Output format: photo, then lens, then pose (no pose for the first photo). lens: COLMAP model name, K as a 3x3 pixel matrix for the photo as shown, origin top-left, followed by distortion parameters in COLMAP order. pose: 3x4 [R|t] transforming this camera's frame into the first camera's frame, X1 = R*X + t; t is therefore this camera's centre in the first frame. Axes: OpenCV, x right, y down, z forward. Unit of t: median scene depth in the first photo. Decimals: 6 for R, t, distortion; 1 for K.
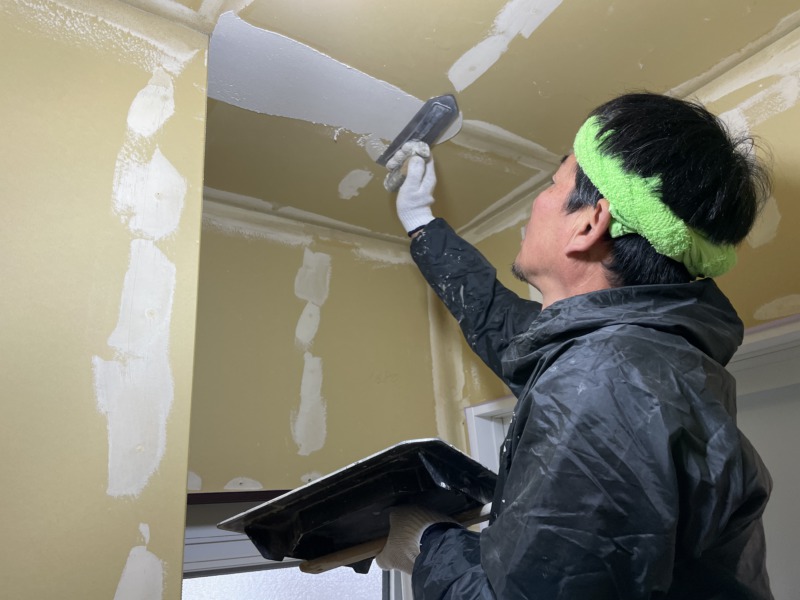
lens RADIAL K [[612.3, 0, 400.0], [0, 612.3, 300.0], [0, 0, 1]] dist [0.080384, -0.108767]
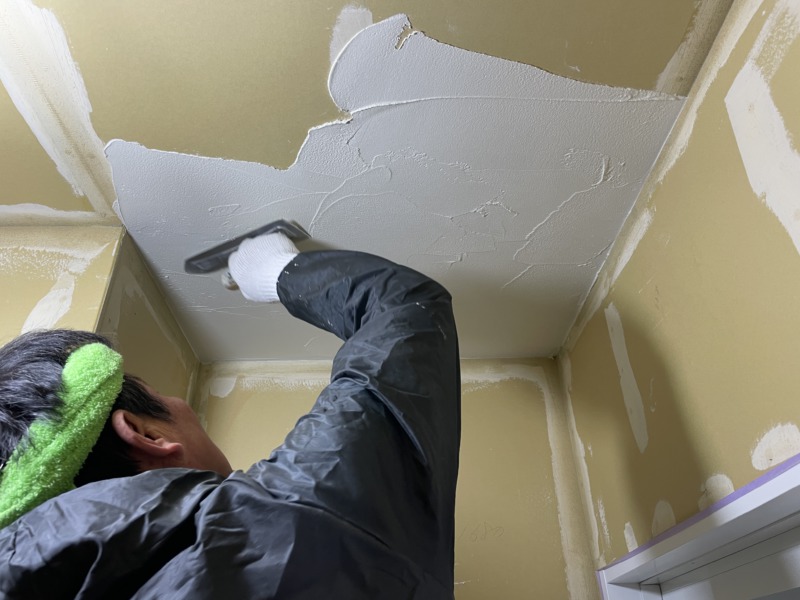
lens RADIAL K [[612.3, 0, 400.0], [0, 612.3, 300.0], [0, 0, 1]] dist [0.080384, -0.108767]
pose [[0.826279, -0.243446, -0.507934, 0.601128], [0.145996, 0.963521, -0.224304, 0.001210], [0.544011, 0.111181, 0.831679, 0.398453]]
